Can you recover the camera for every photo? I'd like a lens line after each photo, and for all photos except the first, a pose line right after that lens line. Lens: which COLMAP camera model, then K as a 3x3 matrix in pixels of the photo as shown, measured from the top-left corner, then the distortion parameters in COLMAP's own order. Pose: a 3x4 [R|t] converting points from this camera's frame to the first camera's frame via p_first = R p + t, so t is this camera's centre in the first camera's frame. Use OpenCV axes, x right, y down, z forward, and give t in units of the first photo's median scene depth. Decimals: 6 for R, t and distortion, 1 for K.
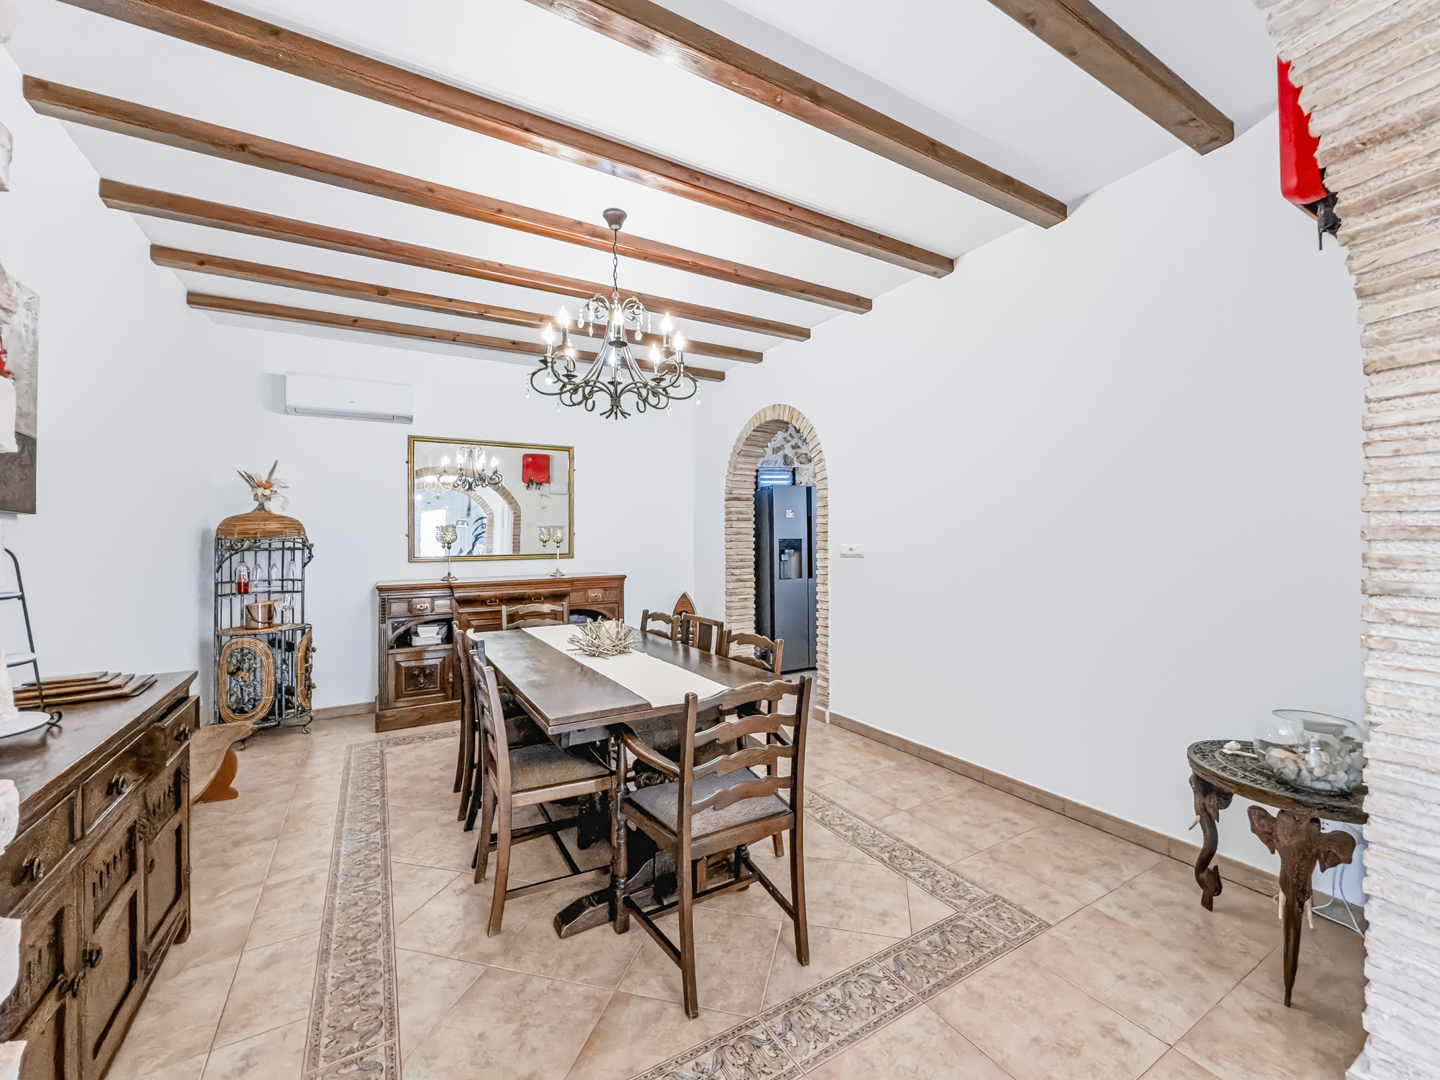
lens RADIAL K [[590.6, 0, 722.3], [0, 590.6, 536.9], [0, 0, 1]] dist [-0.003075, -0.000242]
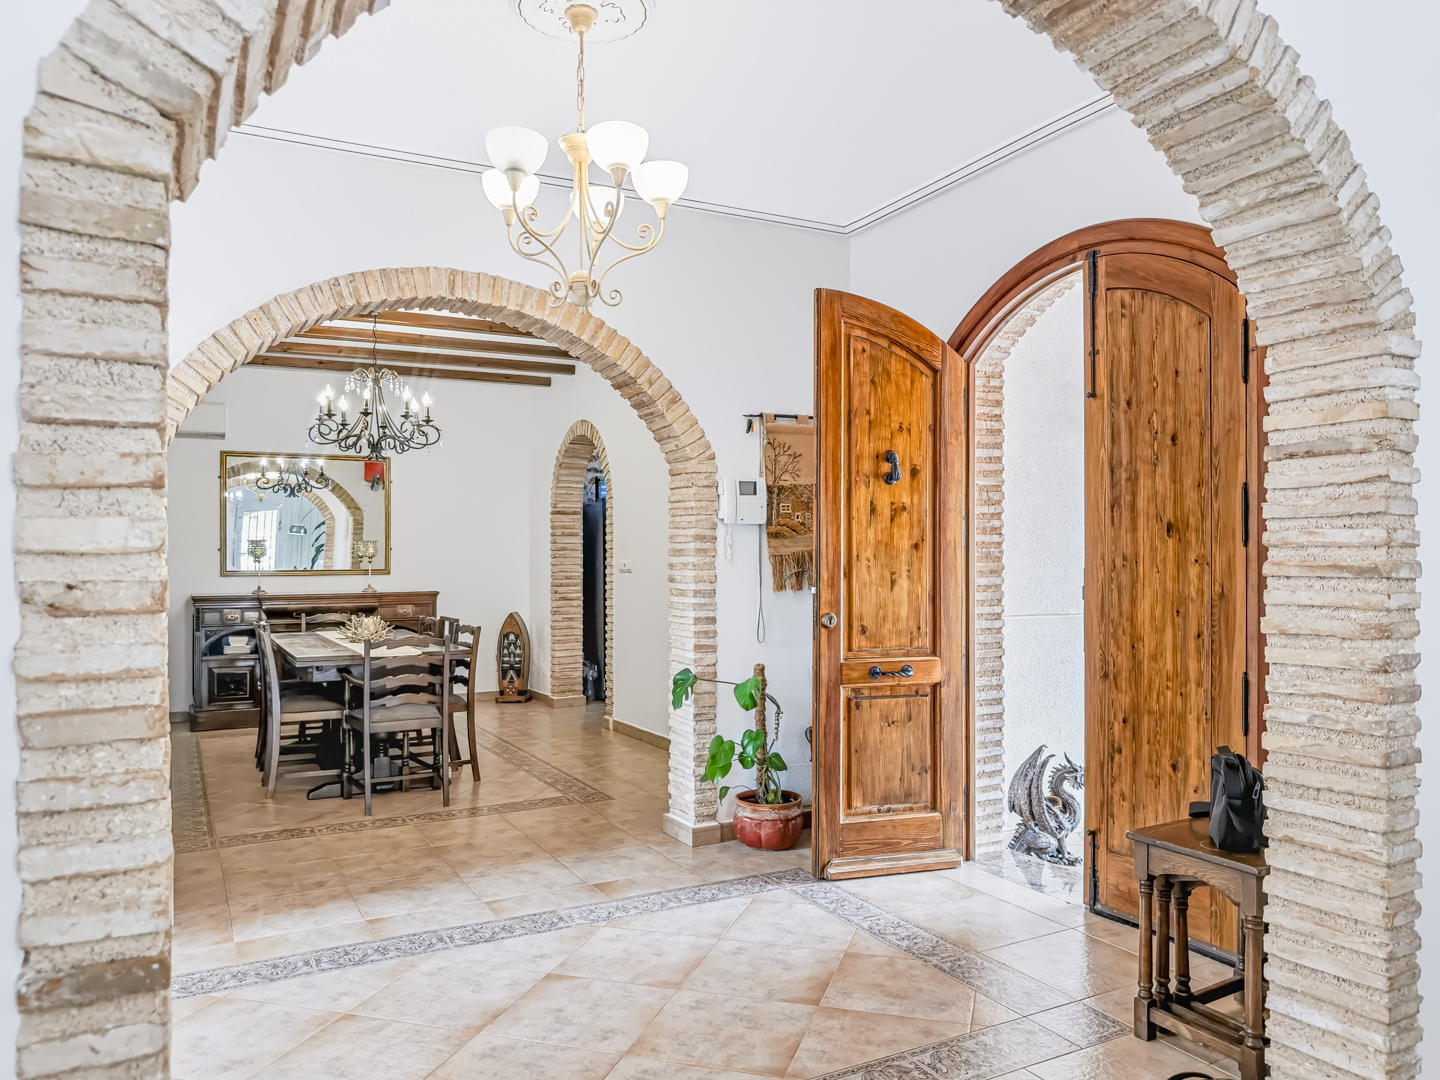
lens RADIAL K [[1016.0, 0, 722.6], [0, 1016.0, 560.3], [0, 0, 1]] dist [-0.010247, -0.008199]
pose [[0.999458, 0.003812, -0.032686, 0.432851], [-0.003543, 0.999960, 0.008270, -0.002972], [0.032716, -0.008150, 0.999431, -0.795324]]
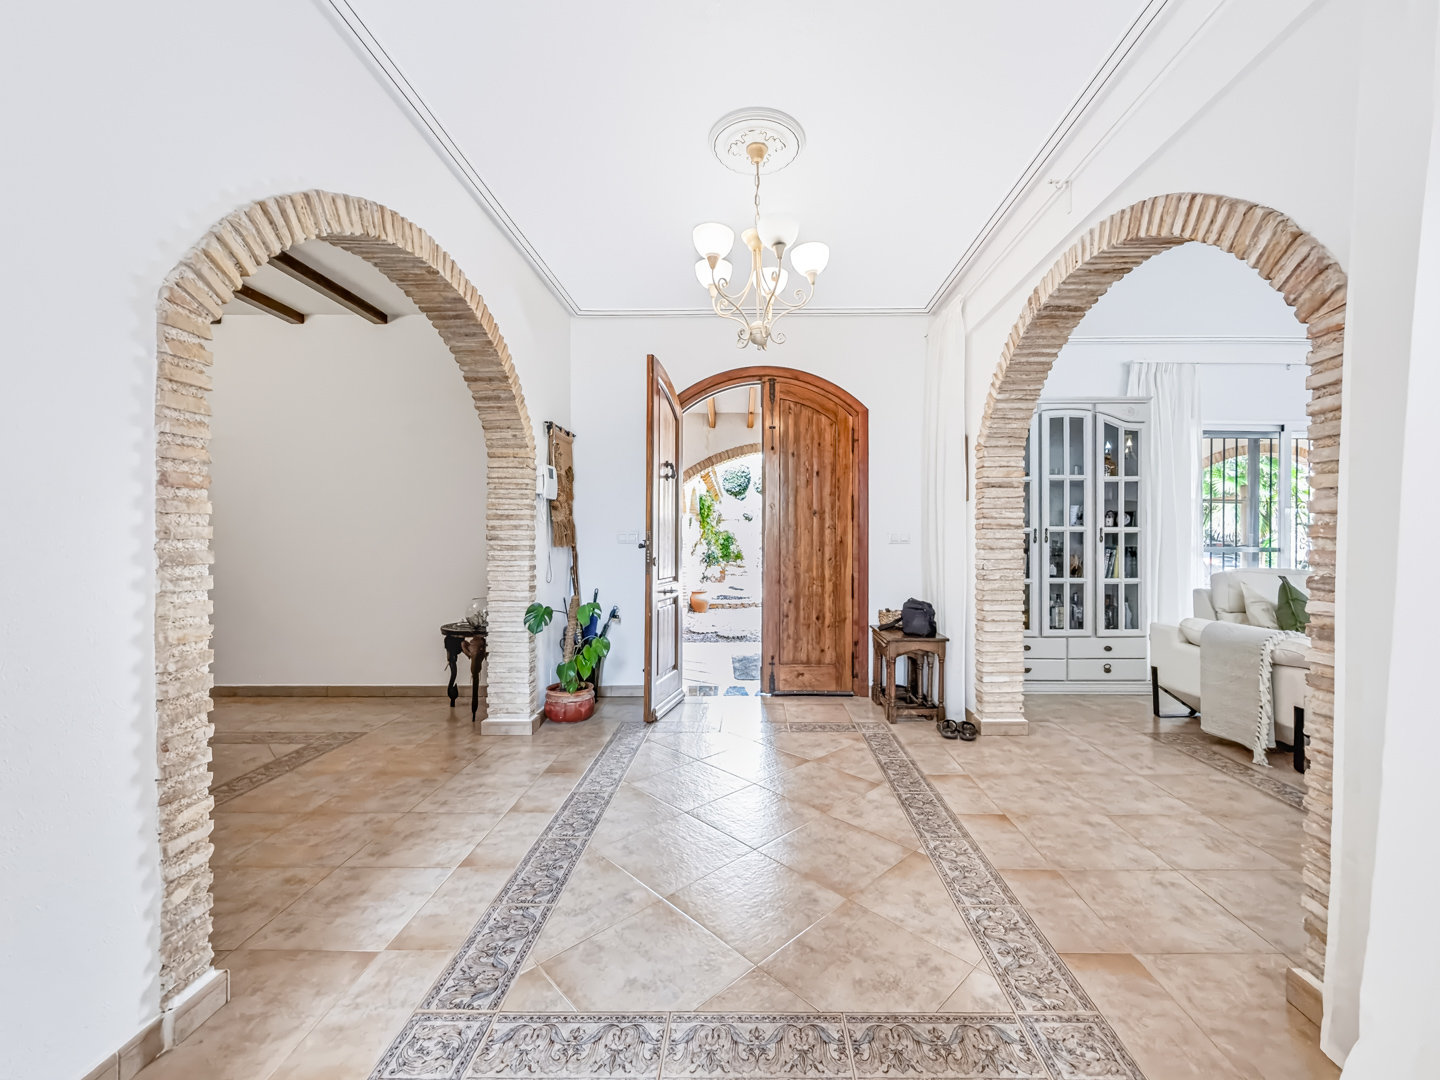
lens RADIAL K [[590.6, 0, 732.6], [0, 590.6, 541.2], [0, 0, 1]] dist [-0.003075, -0.000242]
pose [[0.515996, 0.009809, 0.856535, -0.193778], [-0.009646, 0.999938, -0.005640, 0.033843], [-0.856536, -0.005352, 0.516059, -0.413871]]
